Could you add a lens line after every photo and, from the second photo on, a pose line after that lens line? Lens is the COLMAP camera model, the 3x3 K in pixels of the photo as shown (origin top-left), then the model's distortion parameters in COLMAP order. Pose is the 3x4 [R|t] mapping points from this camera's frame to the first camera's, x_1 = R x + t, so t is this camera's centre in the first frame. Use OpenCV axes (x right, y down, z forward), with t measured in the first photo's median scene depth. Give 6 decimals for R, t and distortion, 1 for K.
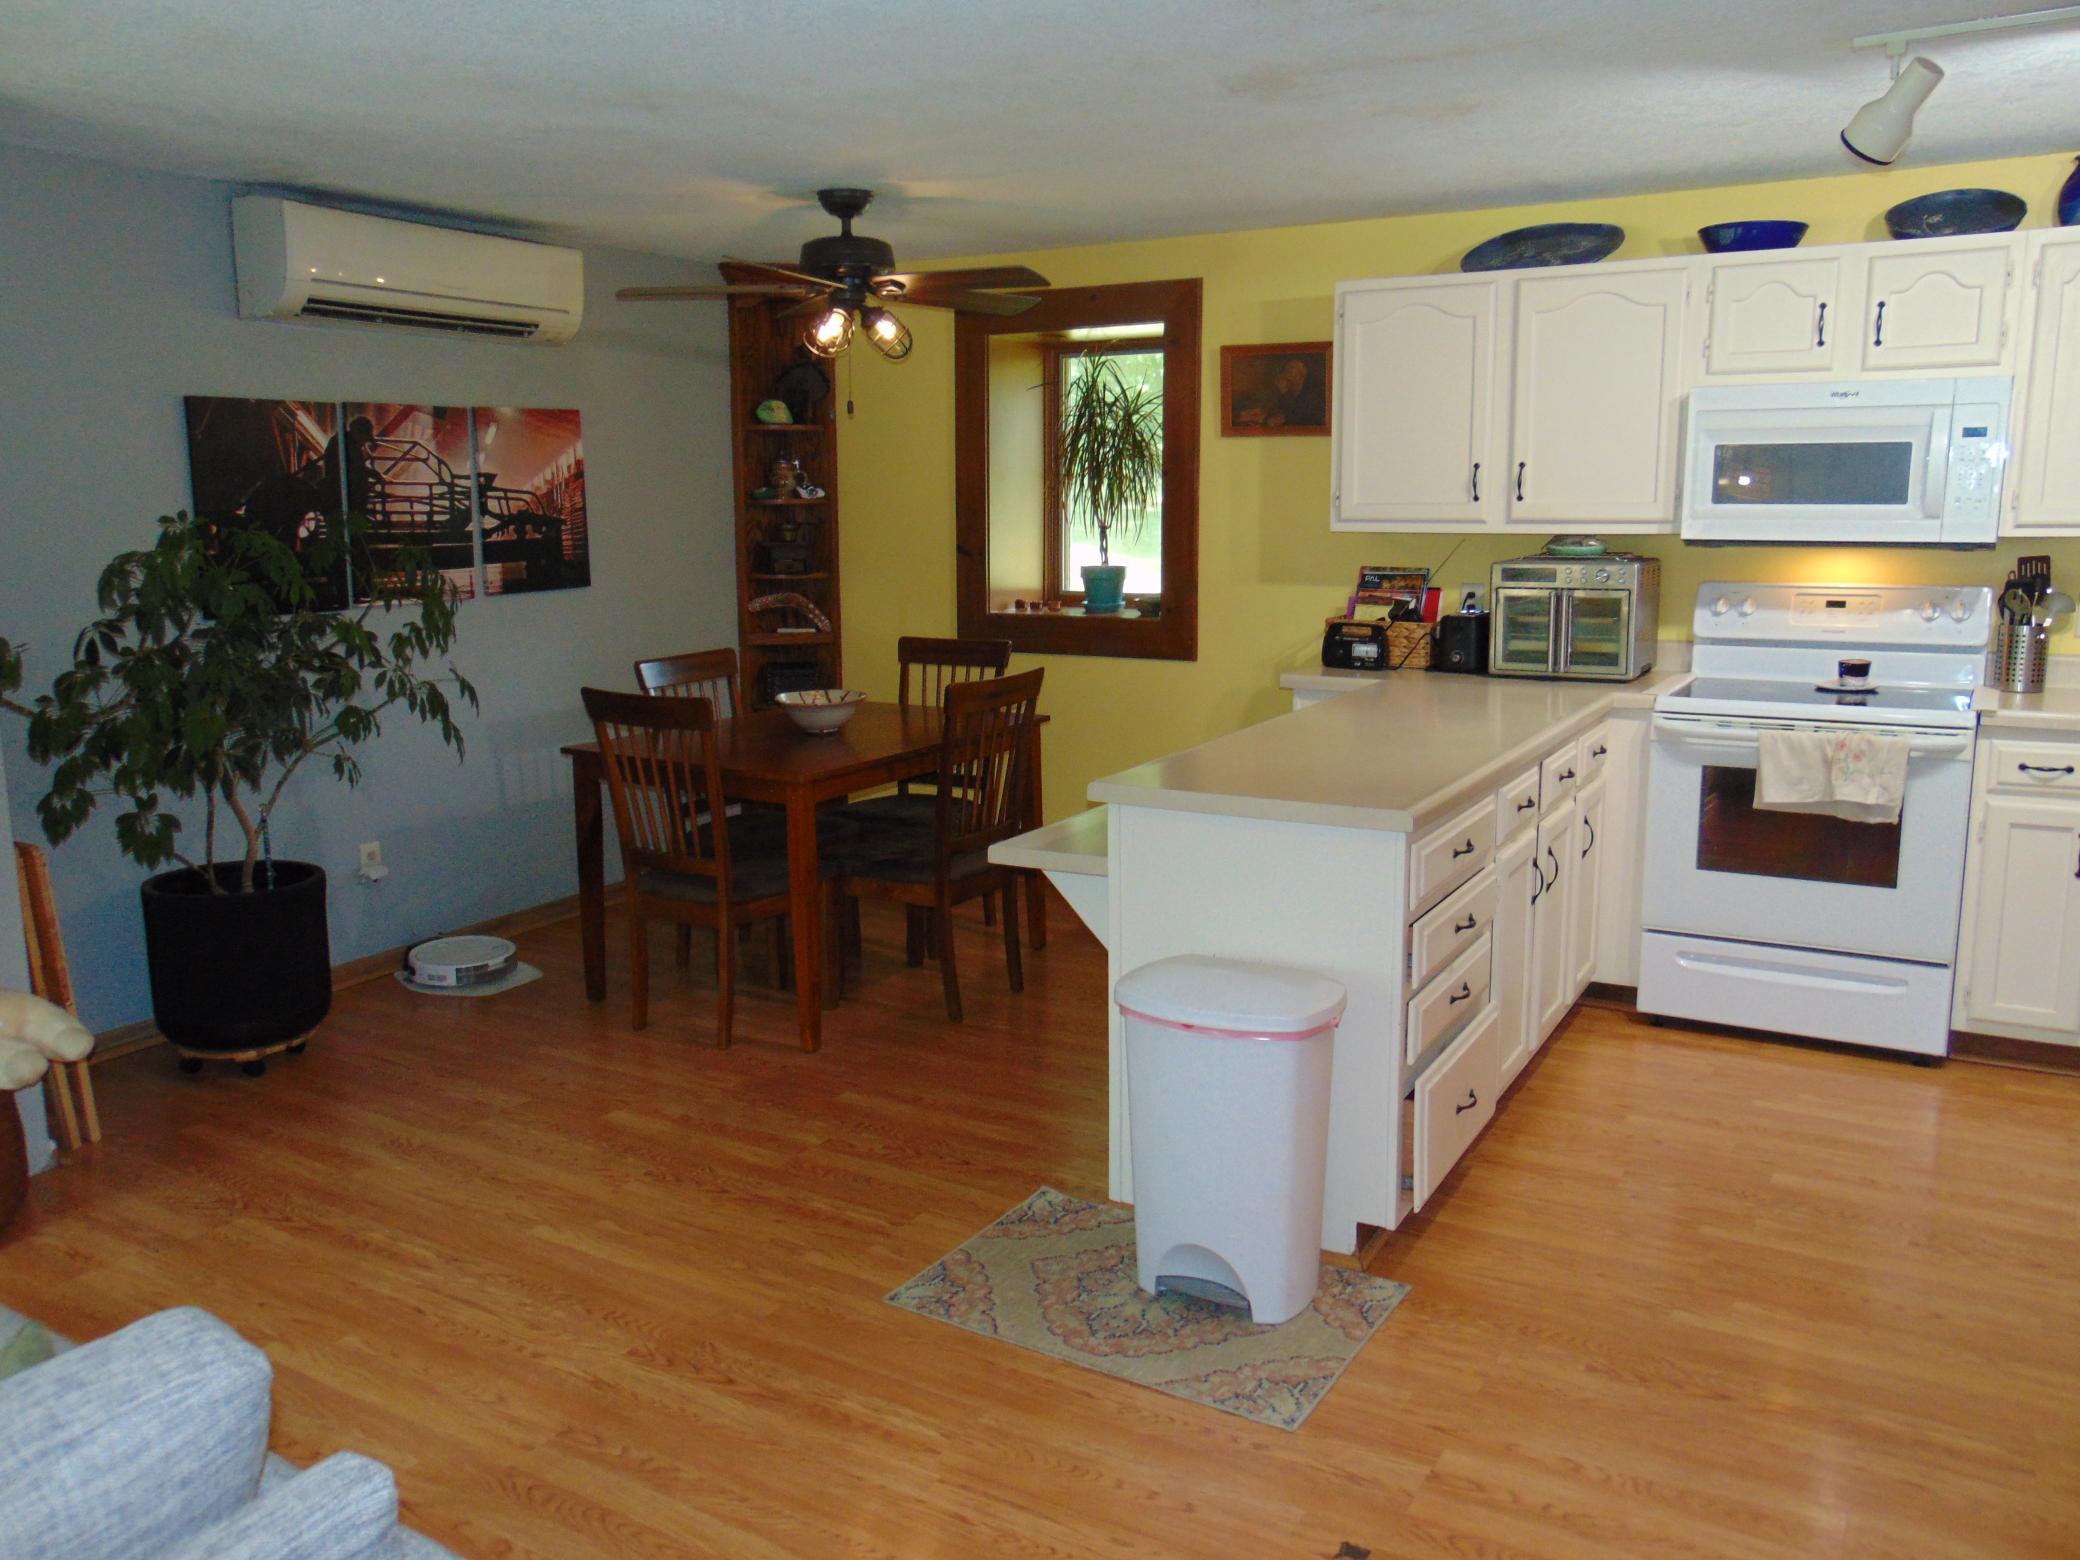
lens RADIAL K [[1594.3, 0, 1040.0], [0, 1594.3, 780.0], [0, 0, 1]] dist [-0.062801, 0.072516]
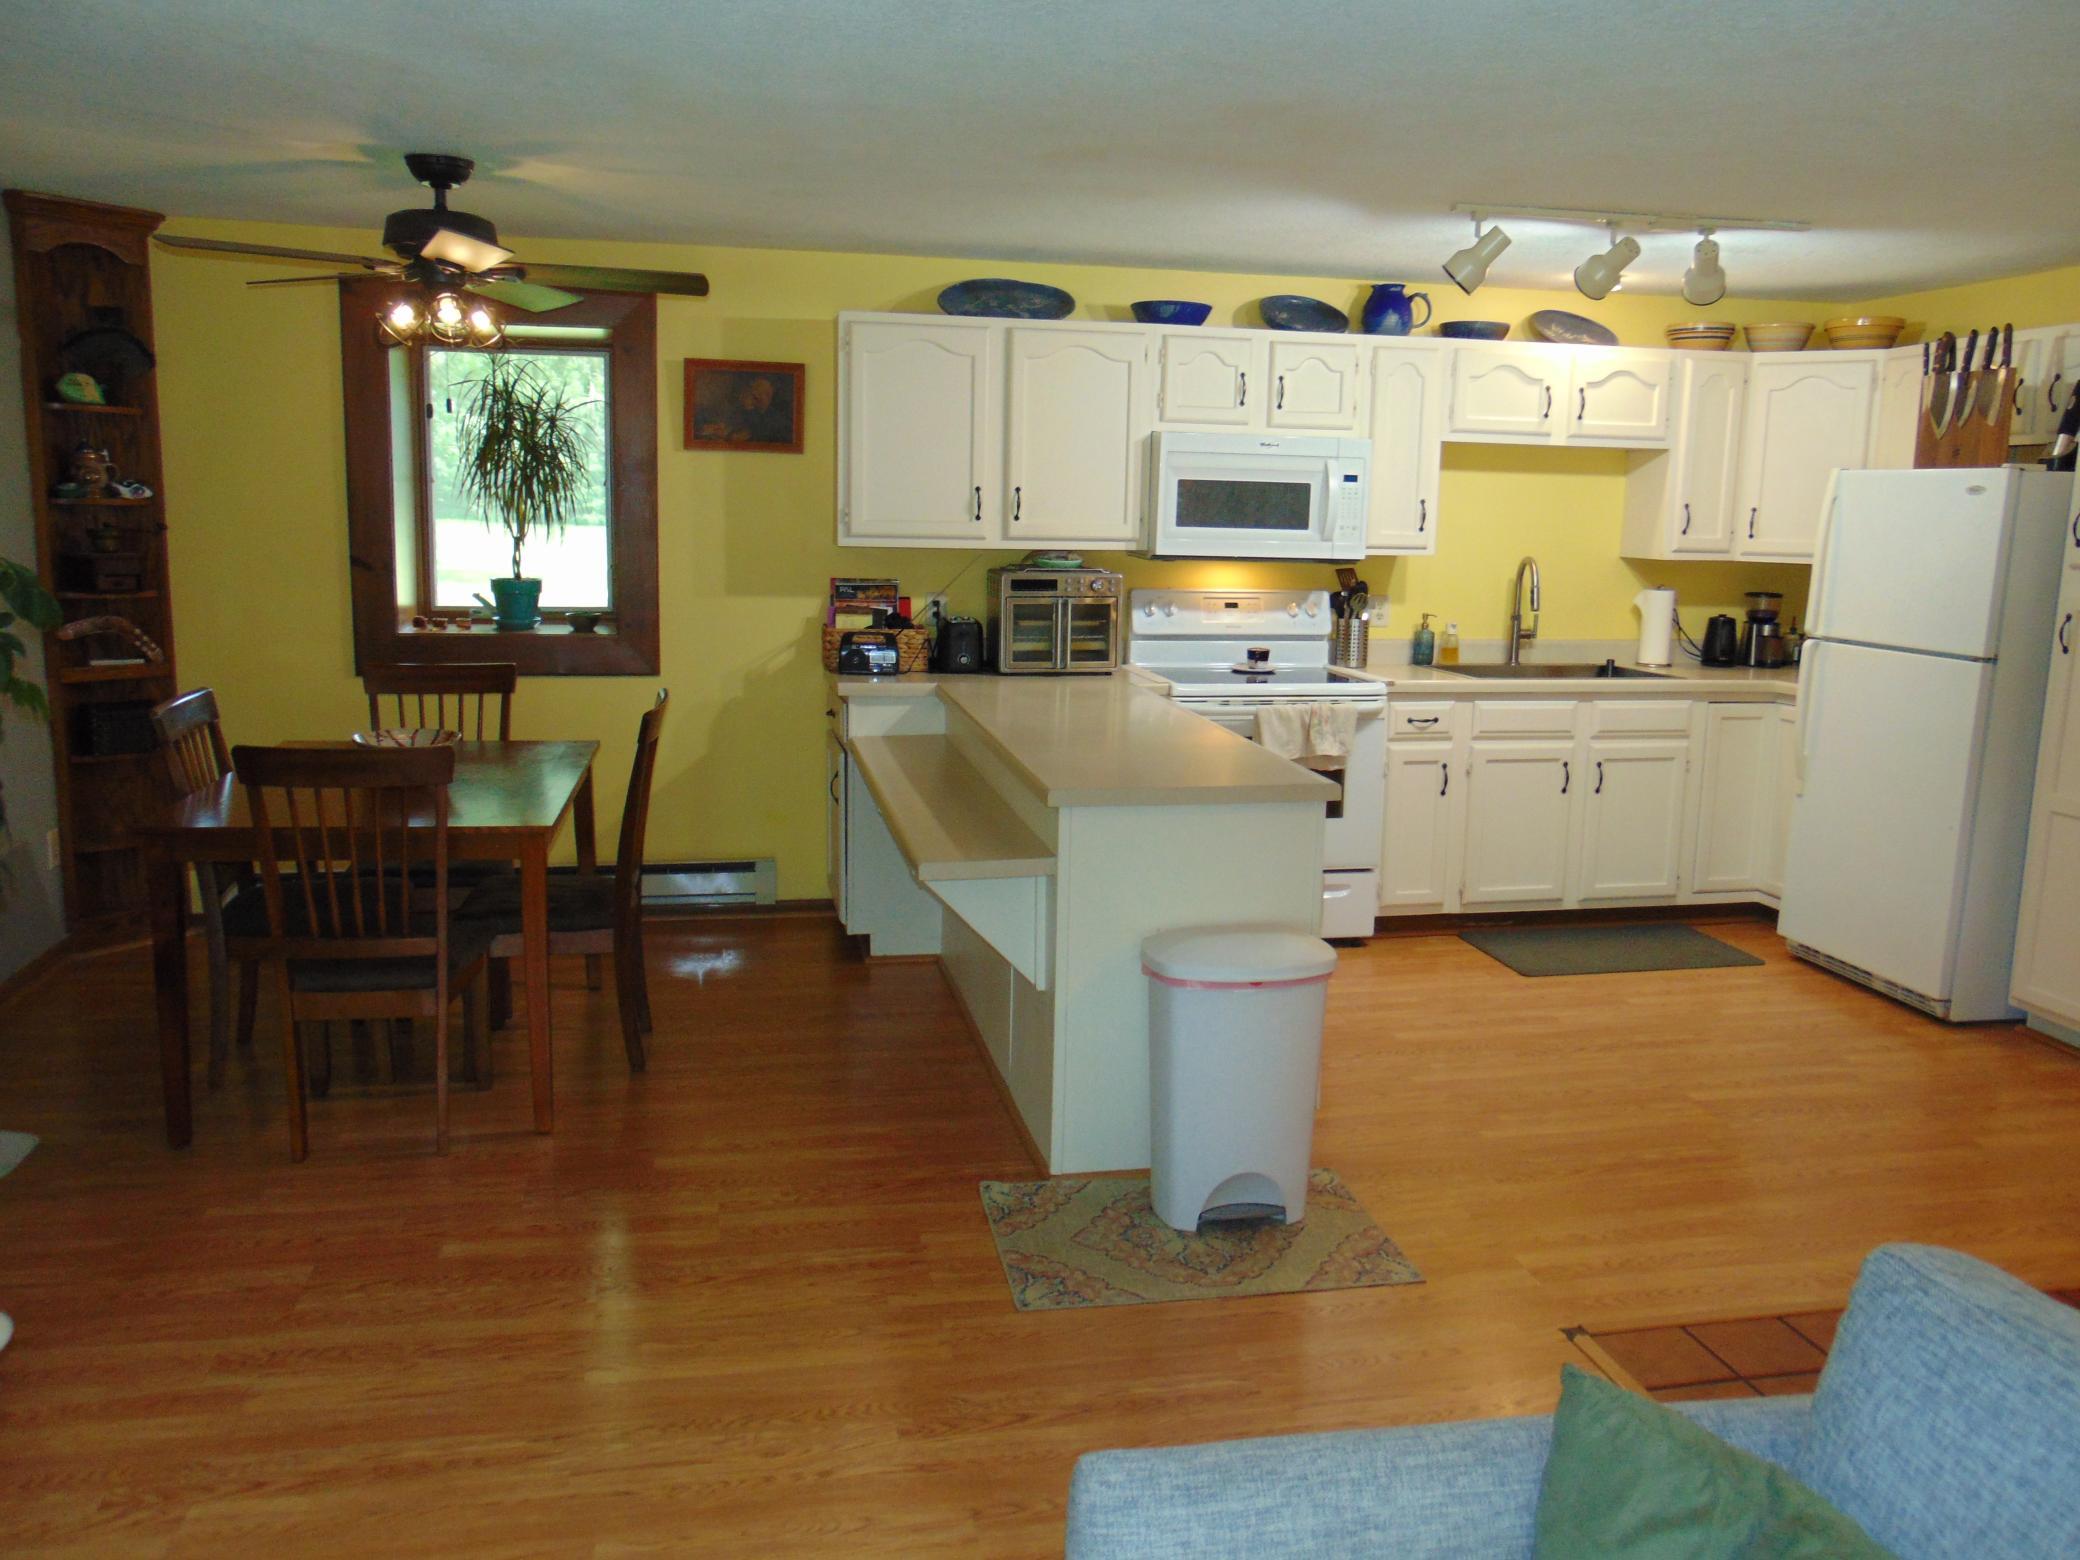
lens RADIAL K [[1590.8, 0, 1040.0], [0, 1590.8, 780.0], [0, 0, 1]] dist [-0.074949, 0.106591]
pose [[0.744050, -0.091825, 0.661784, -0.470222], [0.089544, 0.995280, 0.037424, -0.031758], [-0.662096, 0.031413, 0.748760, 0.138252]]
